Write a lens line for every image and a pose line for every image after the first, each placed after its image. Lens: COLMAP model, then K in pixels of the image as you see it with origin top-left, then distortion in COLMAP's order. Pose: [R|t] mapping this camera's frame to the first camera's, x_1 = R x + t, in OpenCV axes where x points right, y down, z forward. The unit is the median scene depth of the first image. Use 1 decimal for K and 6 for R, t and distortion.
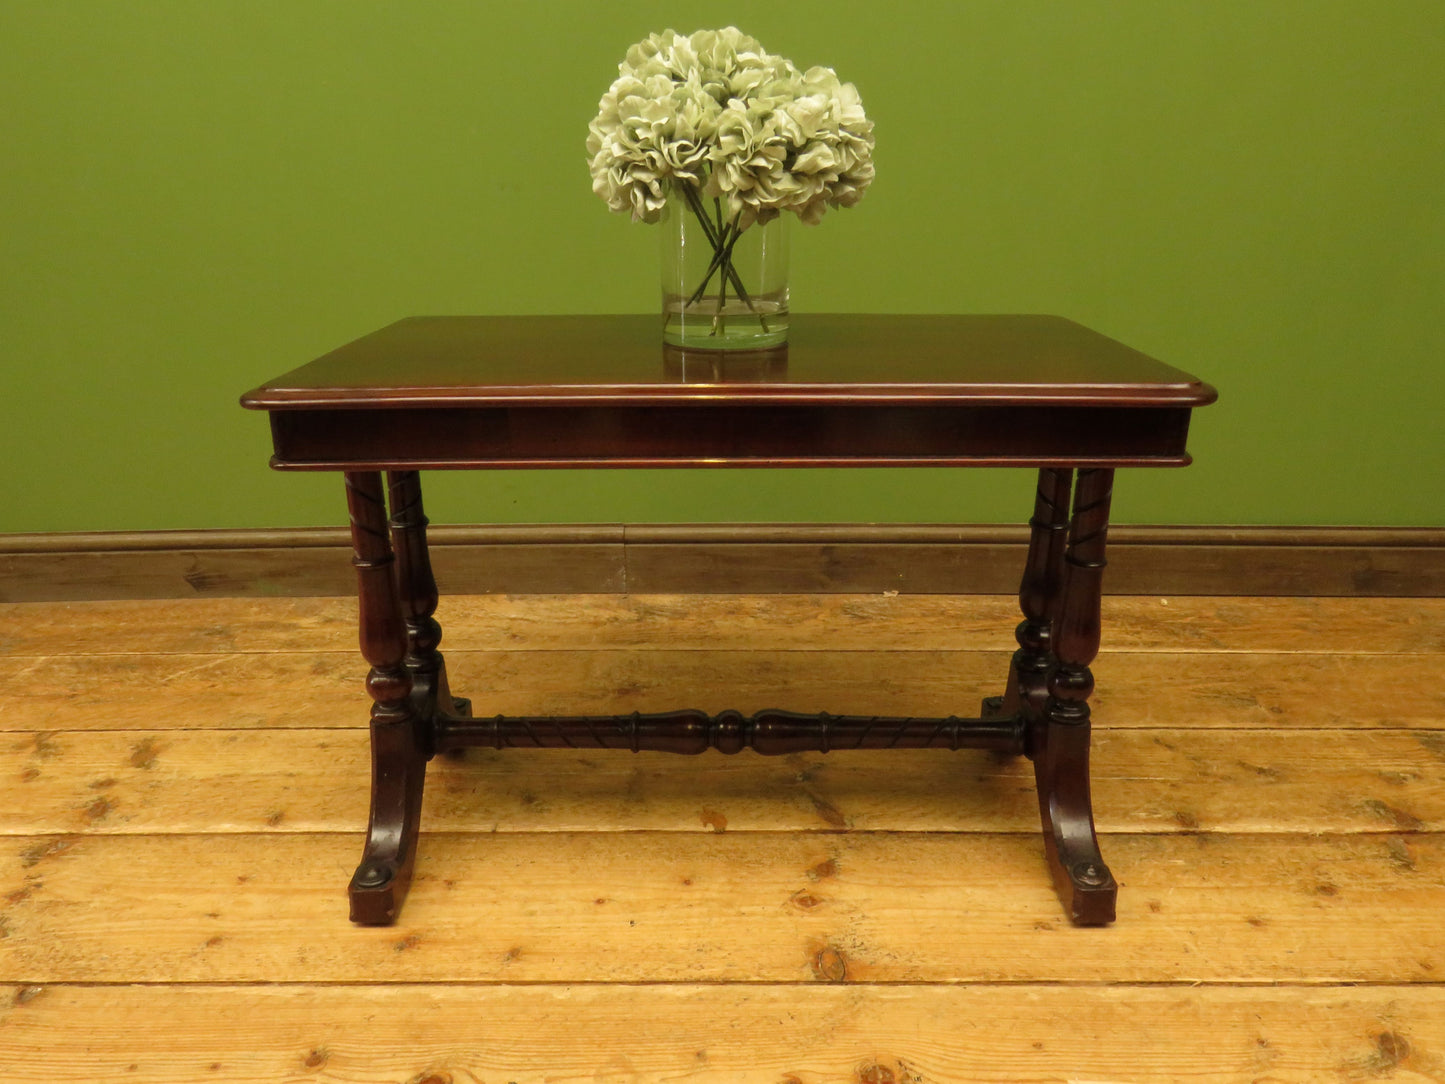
lens RADIAL K [[1064.9, 0, 724.3], [0, 1064.9, 552.4], [0, 0, 1]] dist [-0.031662, -0.011173]
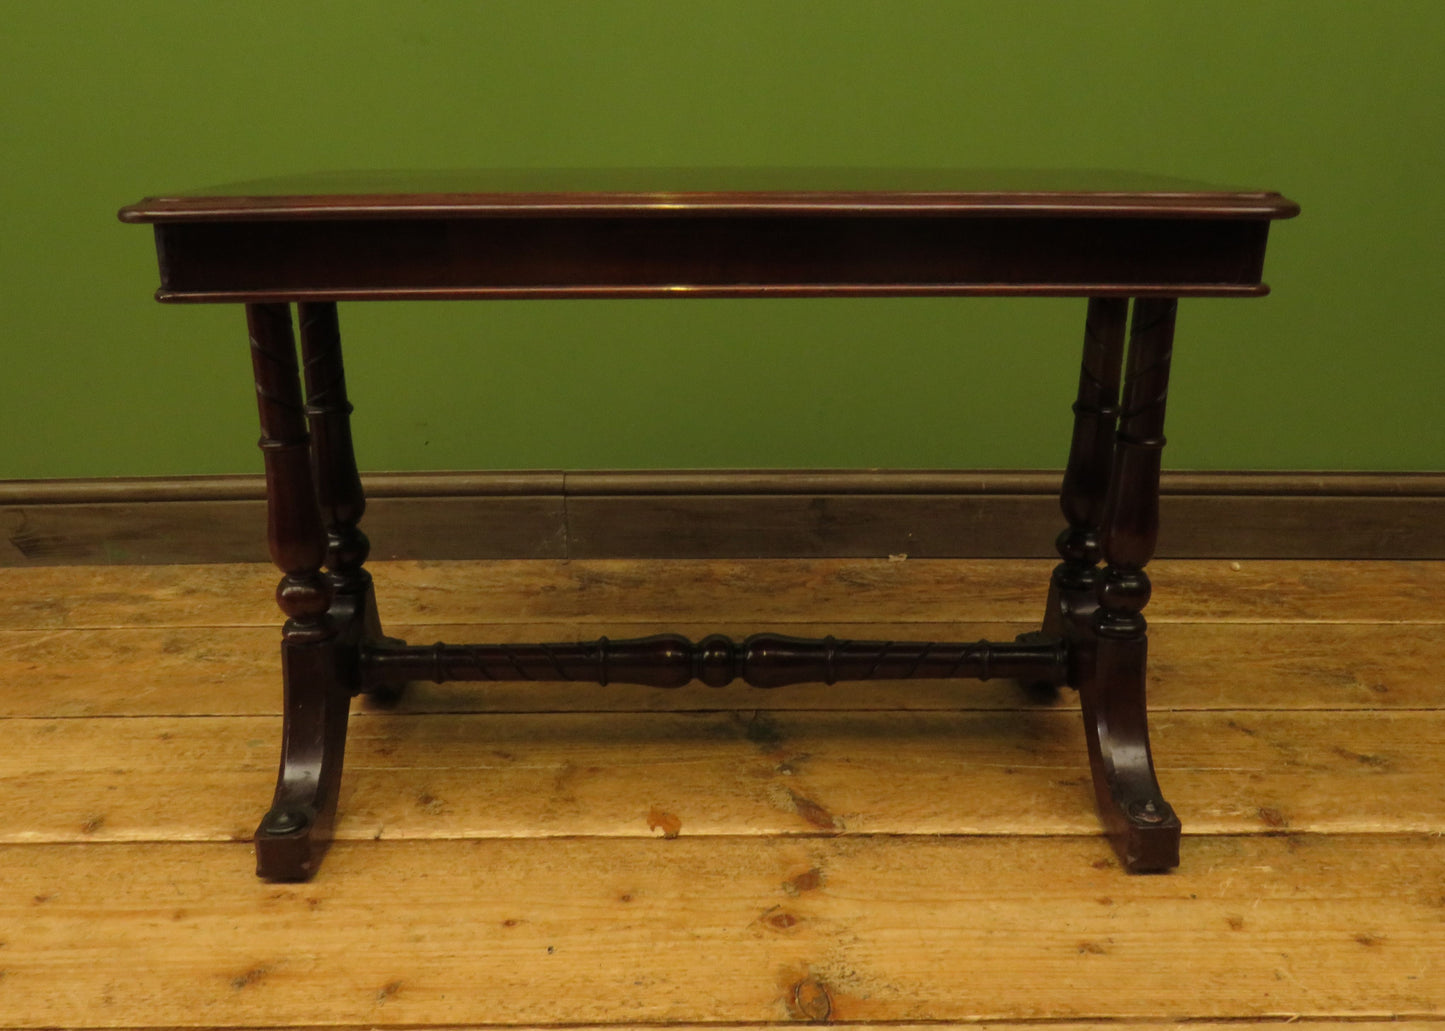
lens RADIAL K [[1235.5, 0, 739.6], [0, 1235.5, 584.1], [0, 0, 1]] dist [-0.037178, -0.007632]
pose [[0.999784, -0.004020, 0.020404, 0.027380], [0.003694, 0.999865, 0.015996, 0.066067], [-0.020466, -0.015917, 0.999664, 0.109000]]
